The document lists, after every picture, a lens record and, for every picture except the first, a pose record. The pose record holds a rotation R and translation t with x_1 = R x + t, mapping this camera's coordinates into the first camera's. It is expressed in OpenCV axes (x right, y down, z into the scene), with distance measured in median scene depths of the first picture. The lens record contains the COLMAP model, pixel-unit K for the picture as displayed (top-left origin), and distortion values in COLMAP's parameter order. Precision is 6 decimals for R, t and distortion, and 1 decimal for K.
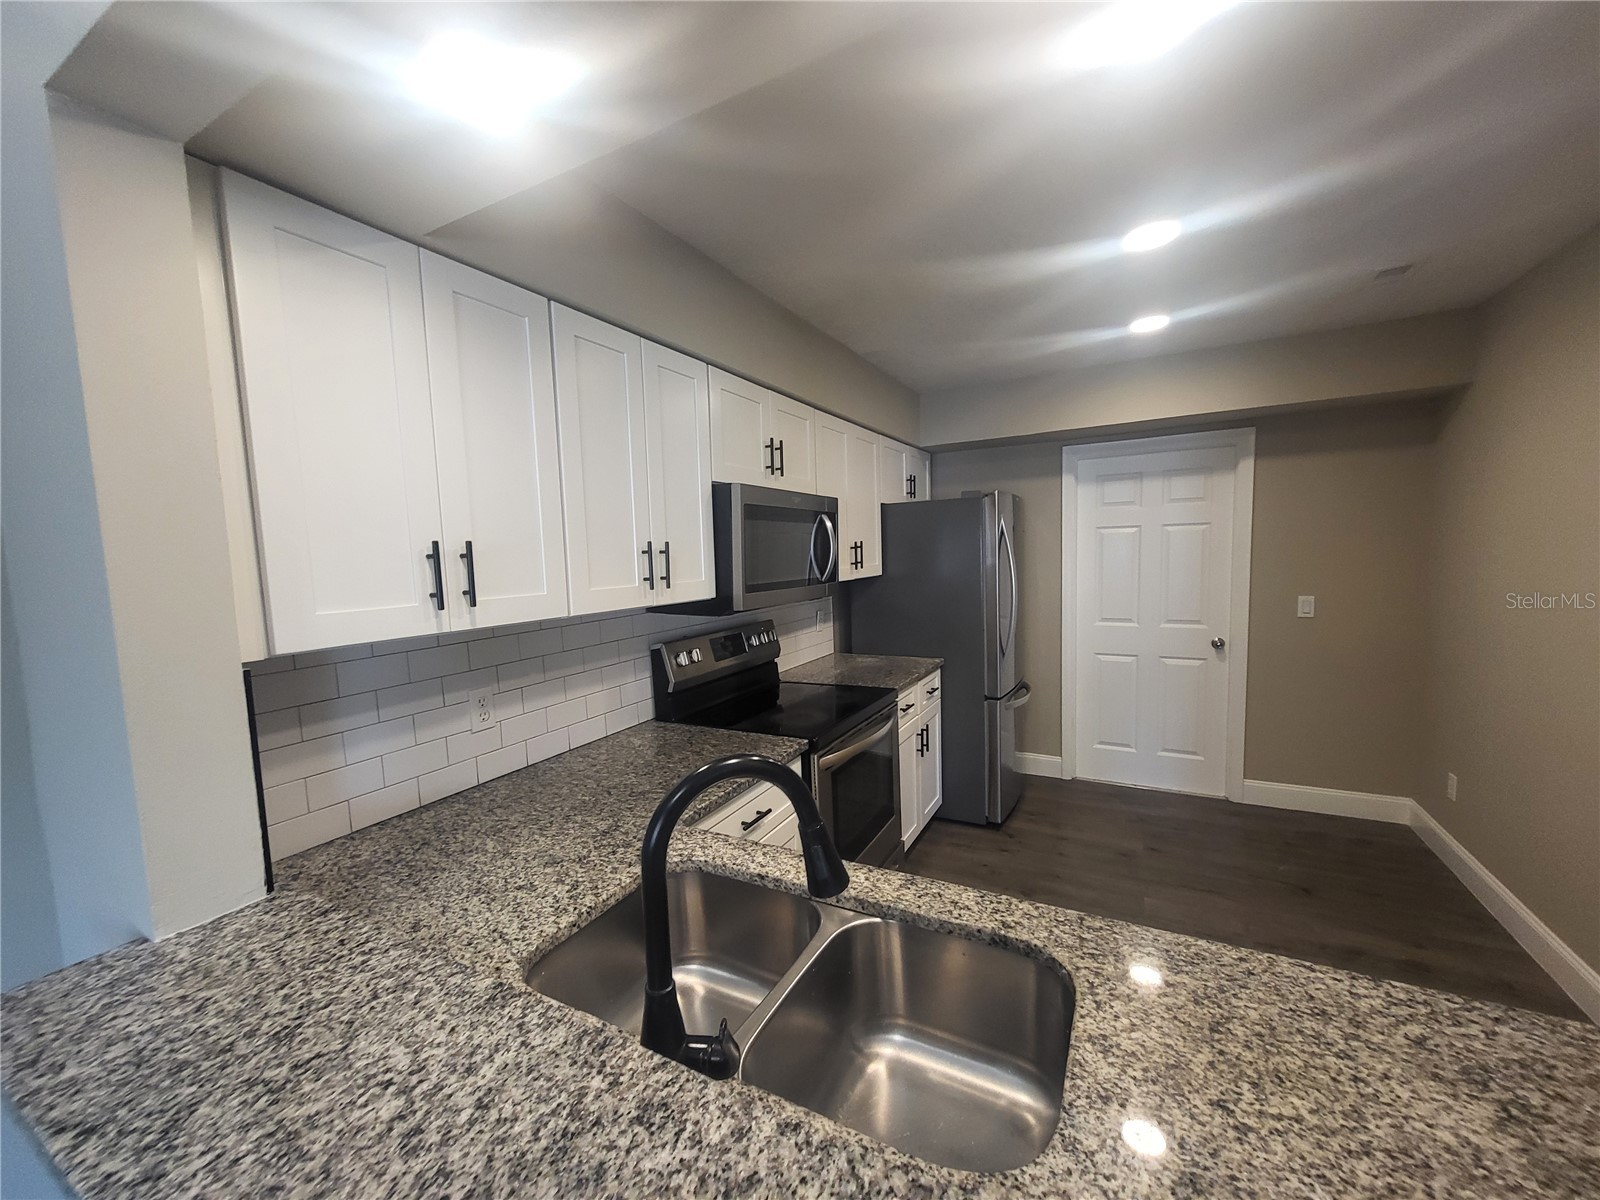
lens RADIAL K [[626.0, 0, 789.1], [0, 626.0, 601.9], [0, 0, 1]] dist [-0.000165, 0.000635]
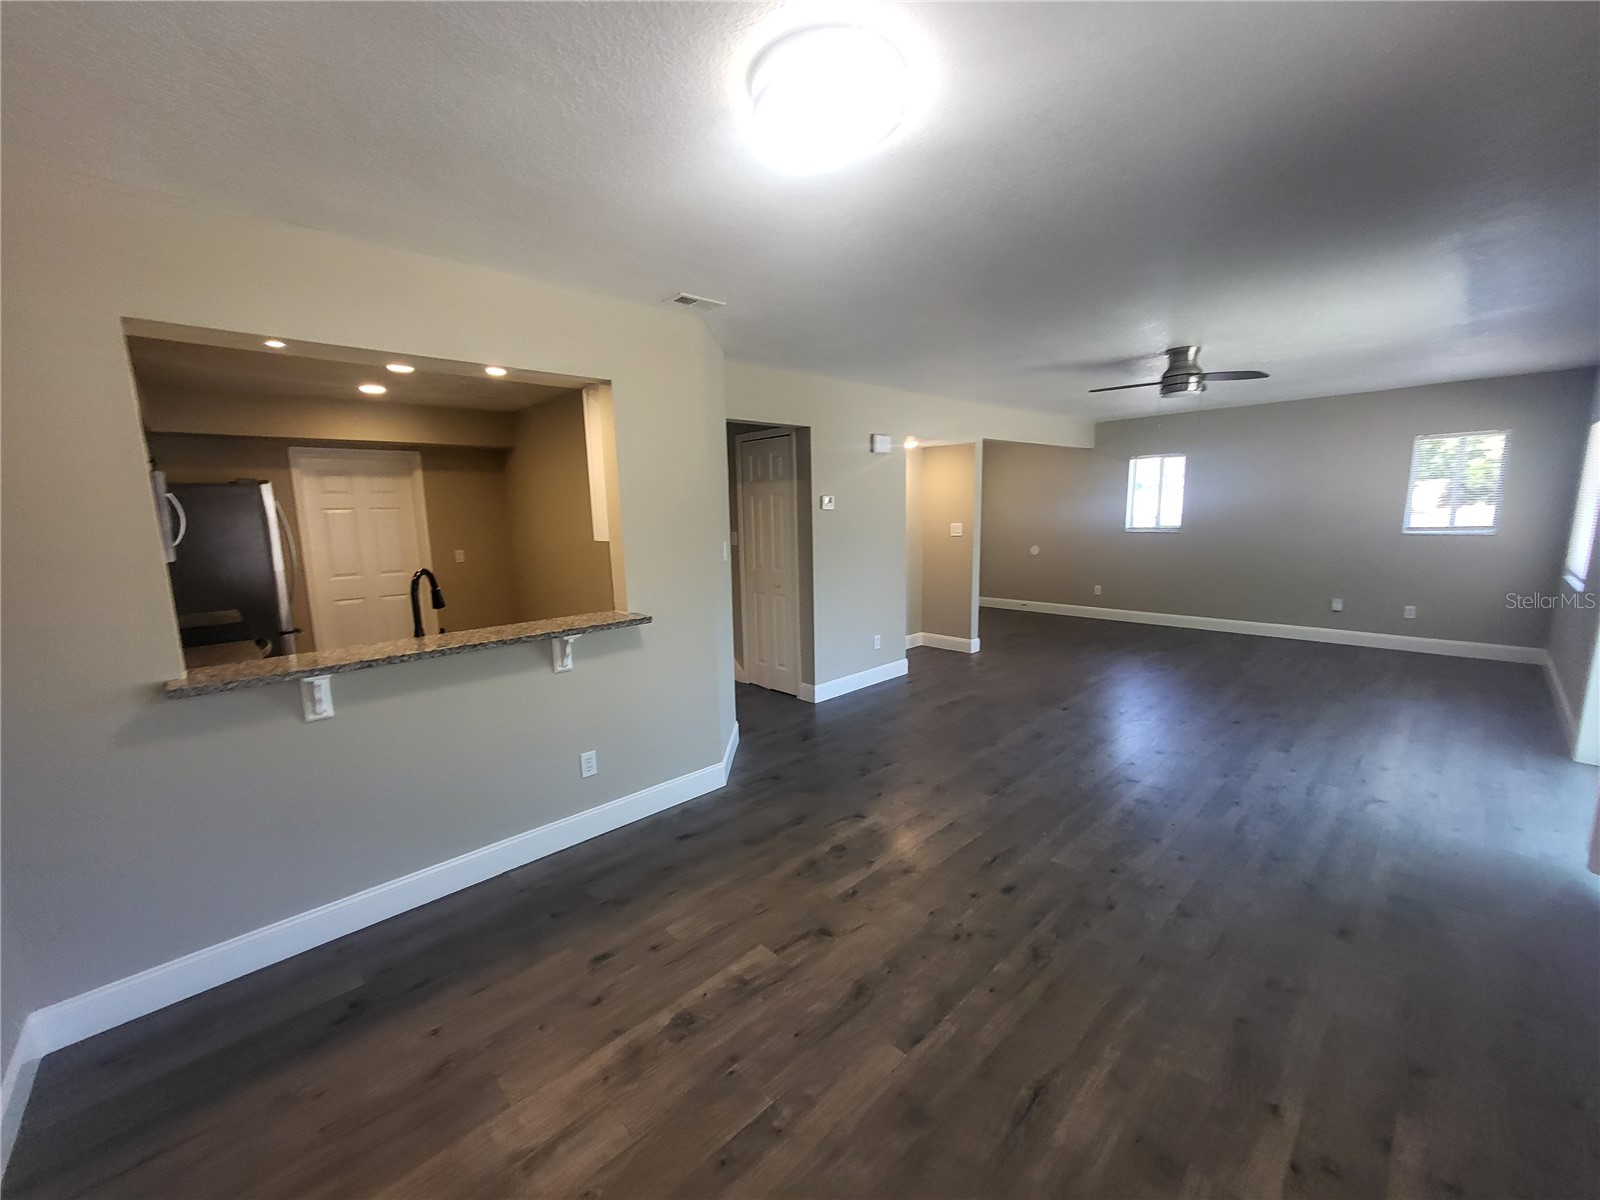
lens RADIAL K [[626.0, 0, 793.1], [0, 626.0, 605.2], [0, 0, 1]] dist [-0.000165, 0.000635]
pose [[0.302649, -0.118945, 0.945651, -0.756925], [0.091556, 0.991222, 0.095375, 0.079458], [-0.948694, 0.057714, 0.310883, -0.578357]]
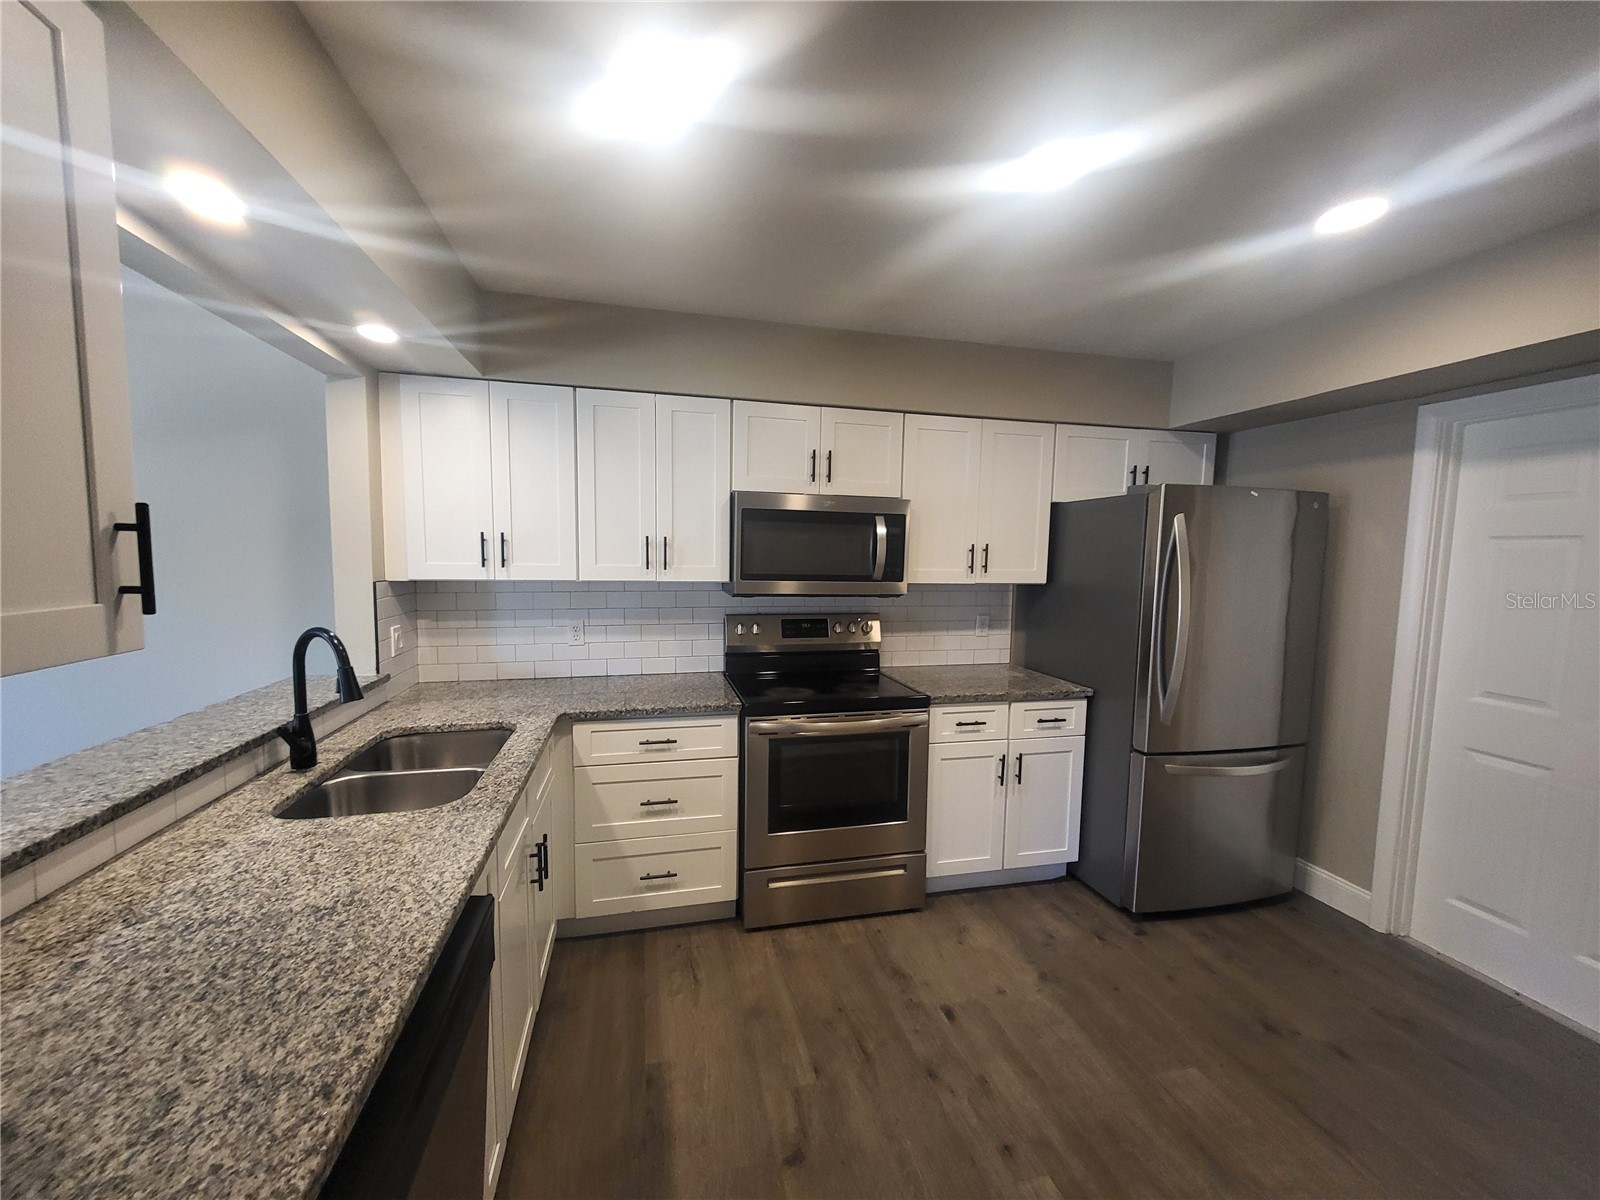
lens RADIAL K [[626.0, 0, 796.5], [0, 626.0, 601.5], [0, 0, 1]] dist [-0.000165, 0.000635]
pose [[0.677336, 0.104079, -0.728275, 0.711238], [-0.099026, 0.993831, 0.049930, -0.034386], [0.728979, 0.038298, 0.683464, 0.180414]]
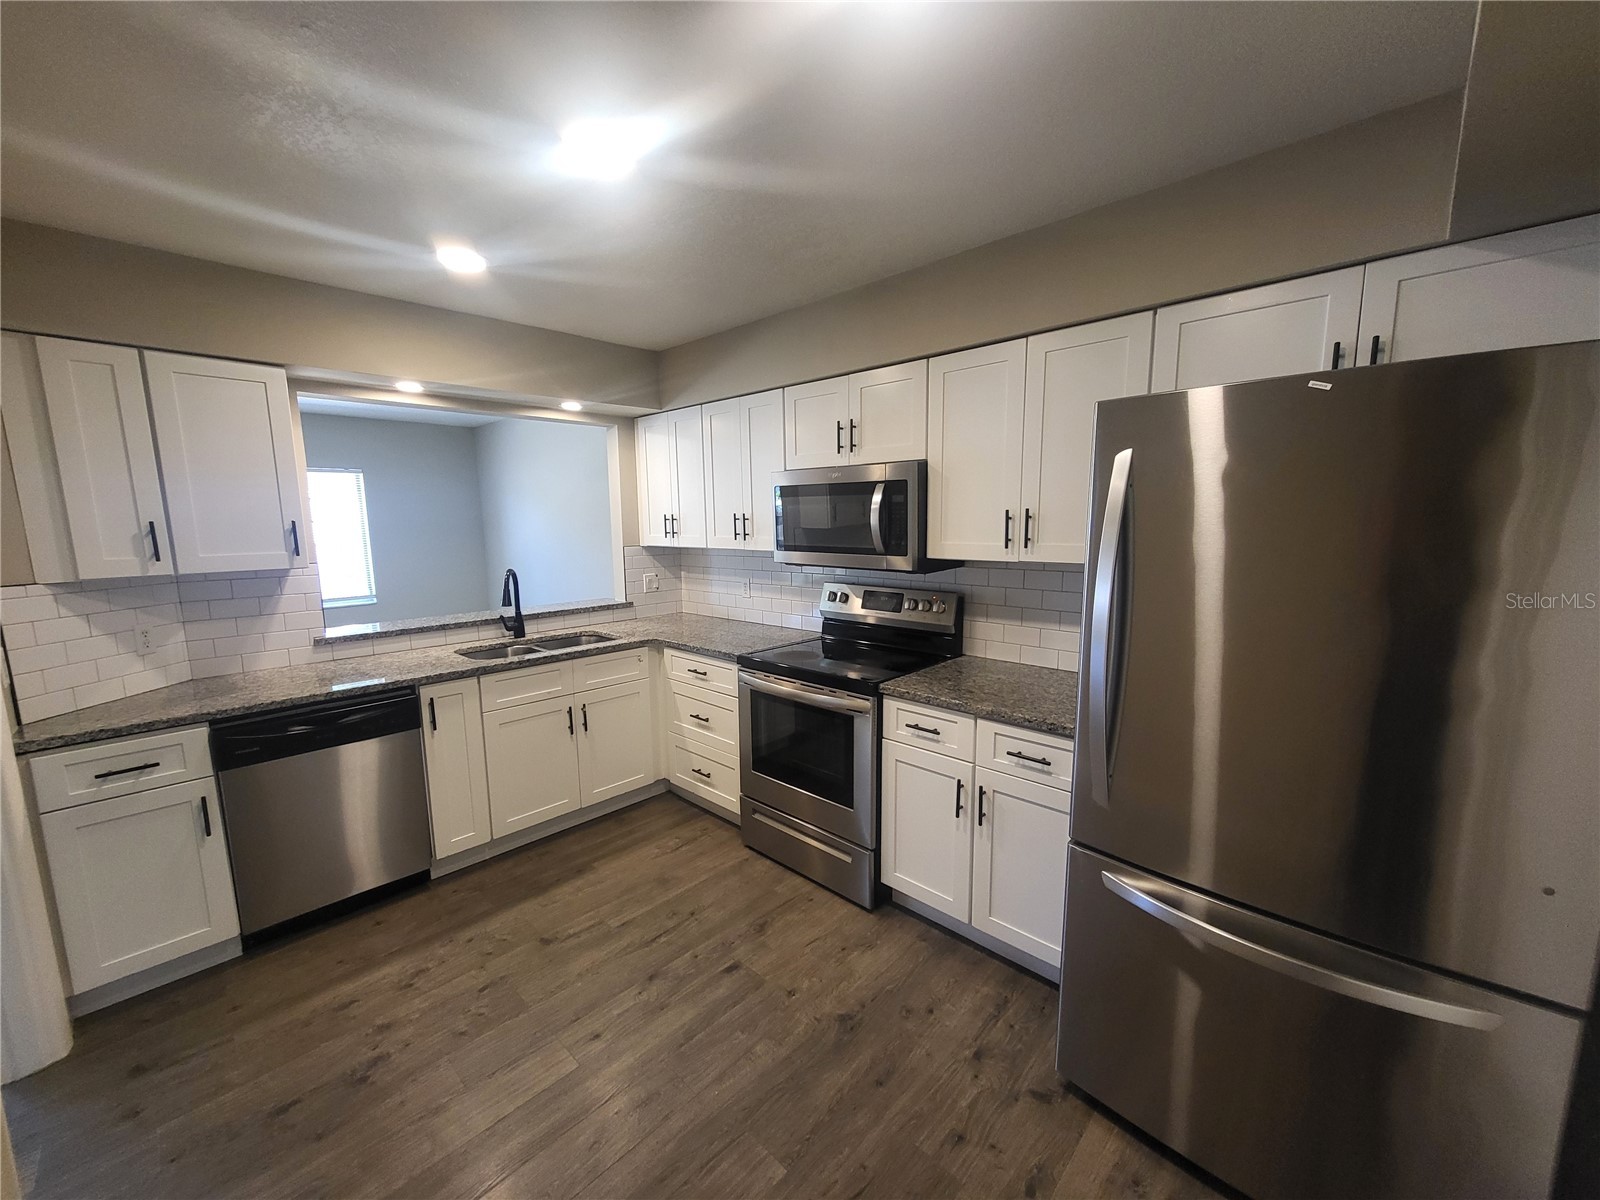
lens RADIAL K [[626.0, 0, 797.1], [0, 626.0, 607.2], [0, 0, 1]] dist [-0.000165, 0.000635]
pose [[-0.242580, 0.172574, -0.954659, 0.995280], [-0.062519, 0.979225, 0.192901, -0.125462], [0.968115, 0.106478, -0.226751, 1.066523]]
